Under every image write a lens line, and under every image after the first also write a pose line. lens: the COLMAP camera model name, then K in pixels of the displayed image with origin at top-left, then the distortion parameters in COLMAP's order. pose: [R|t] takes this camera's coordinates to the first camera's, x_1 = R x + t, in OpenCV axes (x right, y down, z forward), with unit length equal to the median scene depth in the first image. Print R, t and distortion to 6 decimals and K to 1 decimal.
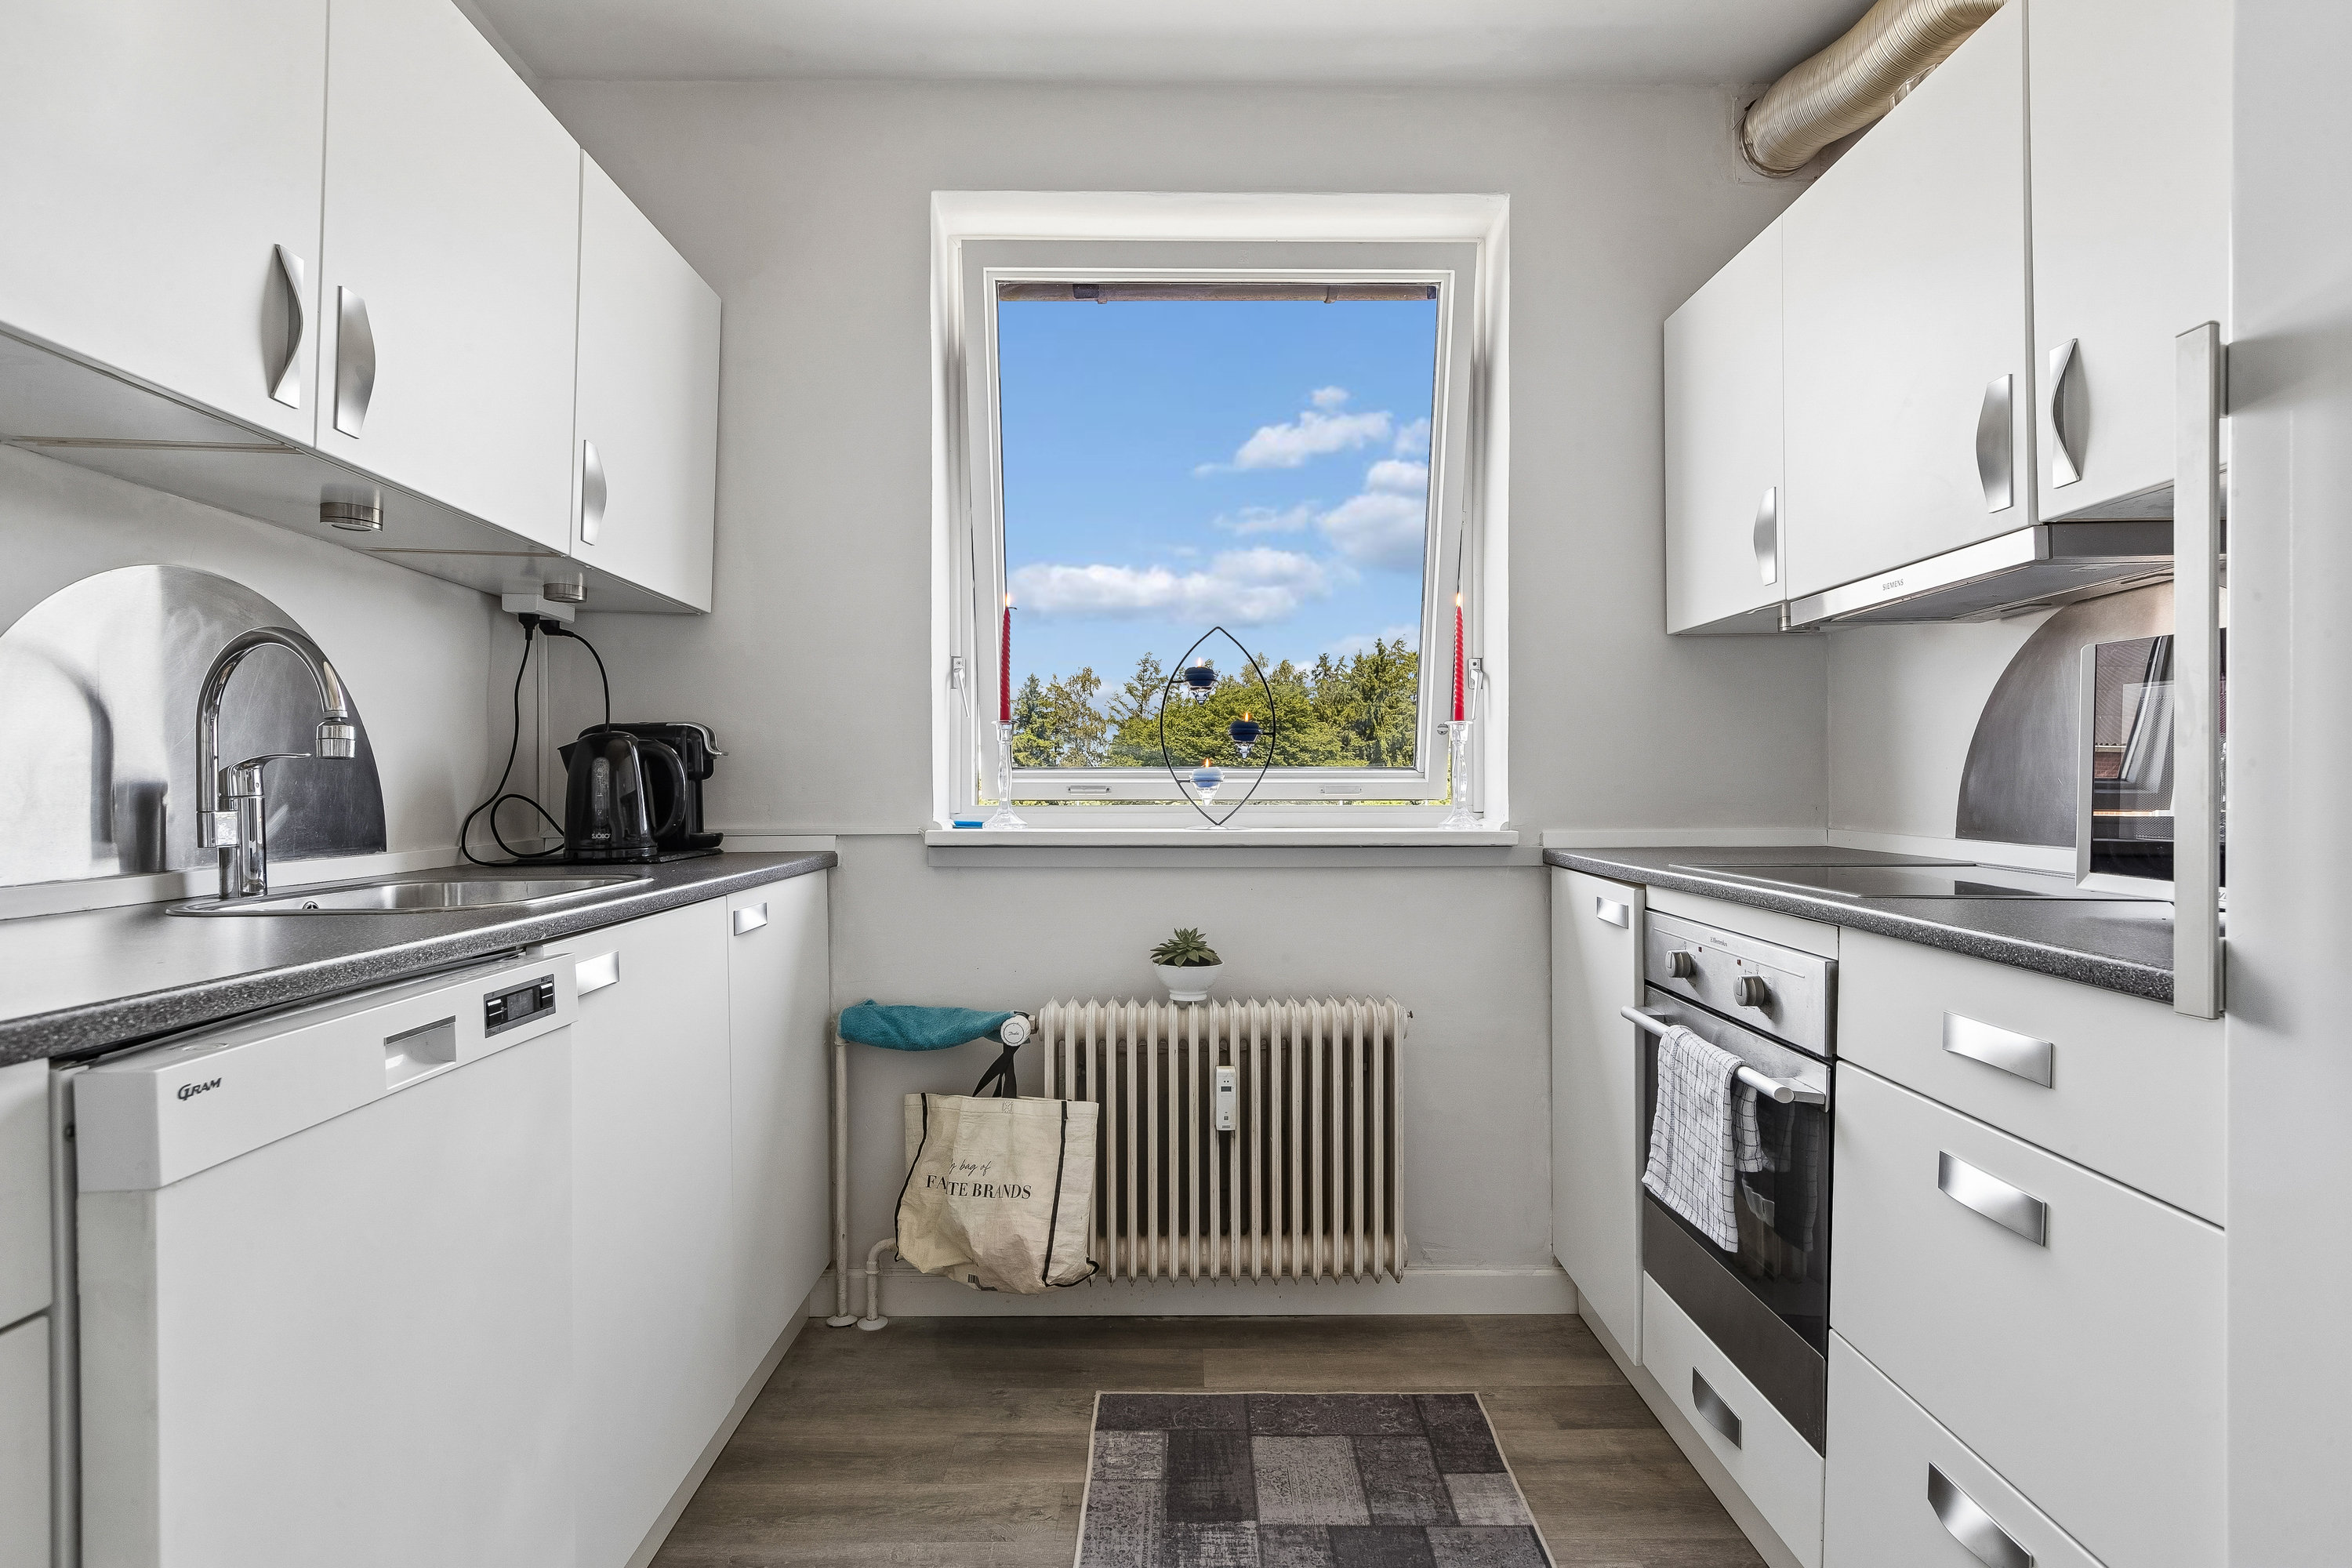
lens RADIAL K [[1289.3, 0, 1174.0], [0, 1289.3, 793.1], [0, 0, 1]] dist [0.008717, -0.007520]
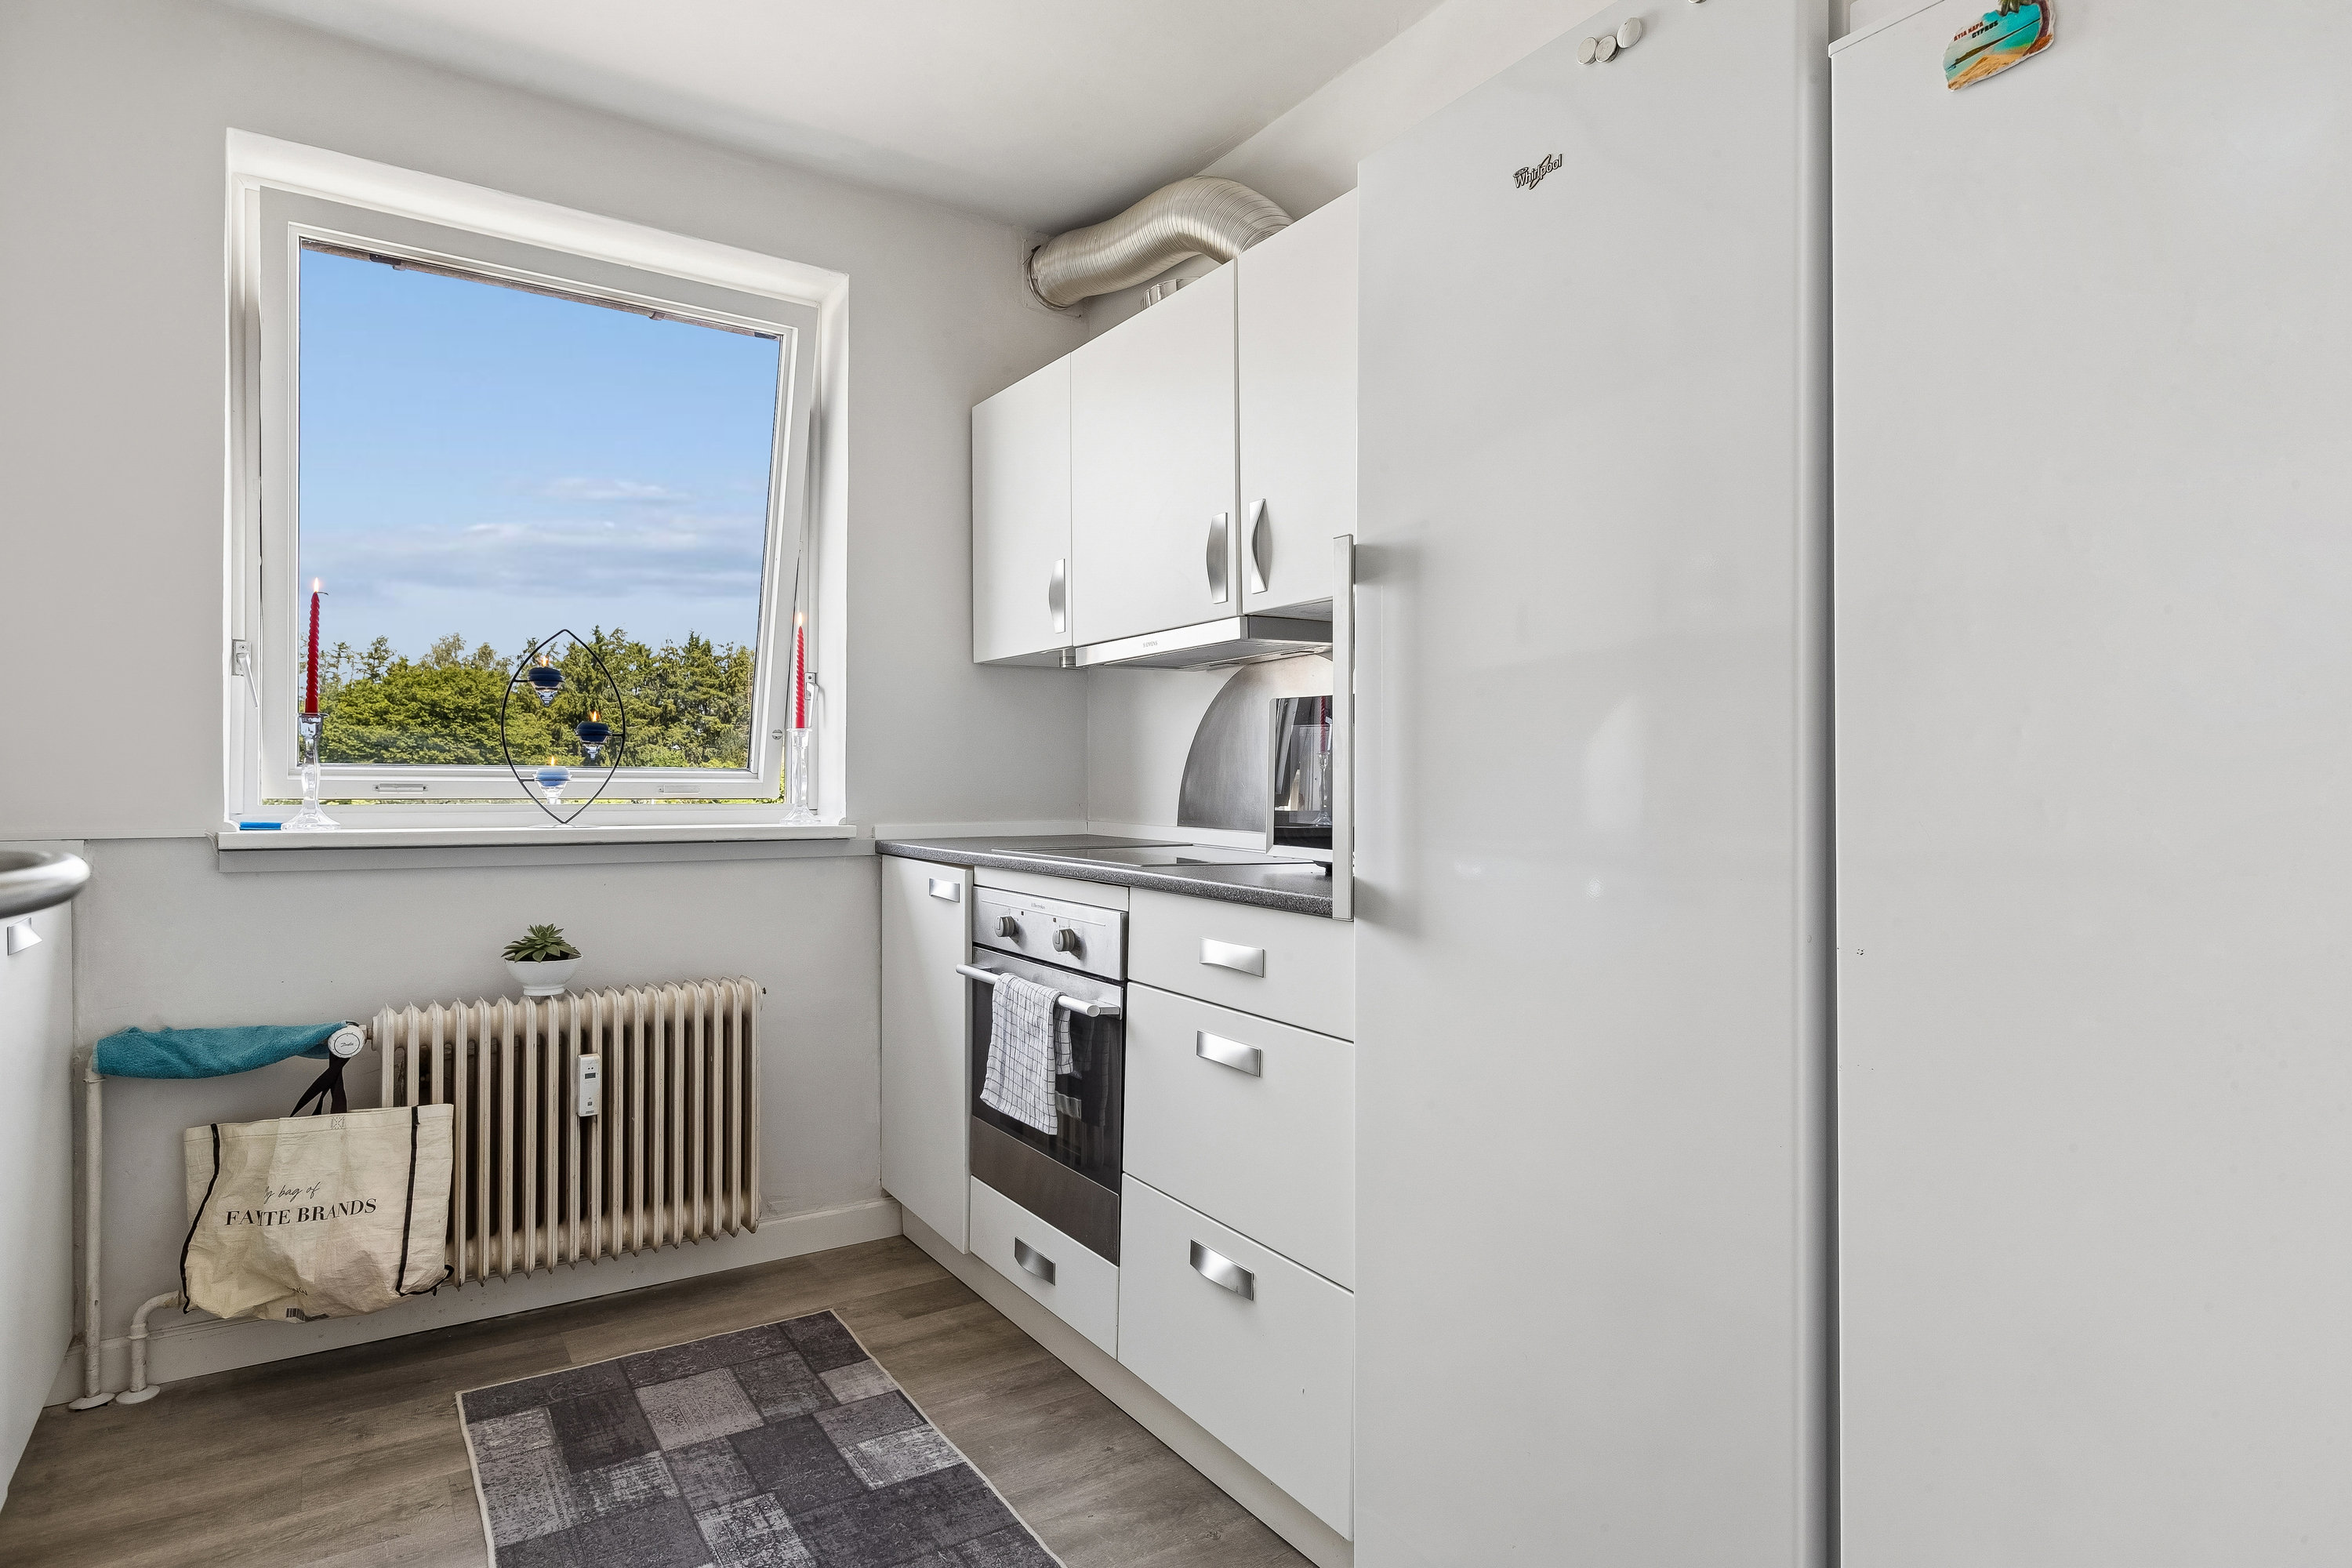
lens RADIAL K [[1289.3, 0, 1174.5], [0, 1289.3, 778.8], [0, 0, 1]] dist [0.008717, -0.007520]
pose [[0.834203, 0.008664, 0.551389, -0.148605], [-0.002795, 0.999930, -0.011483, -0.000122], [-0.551450, 0.008038, 0.834169, -0.138326]]
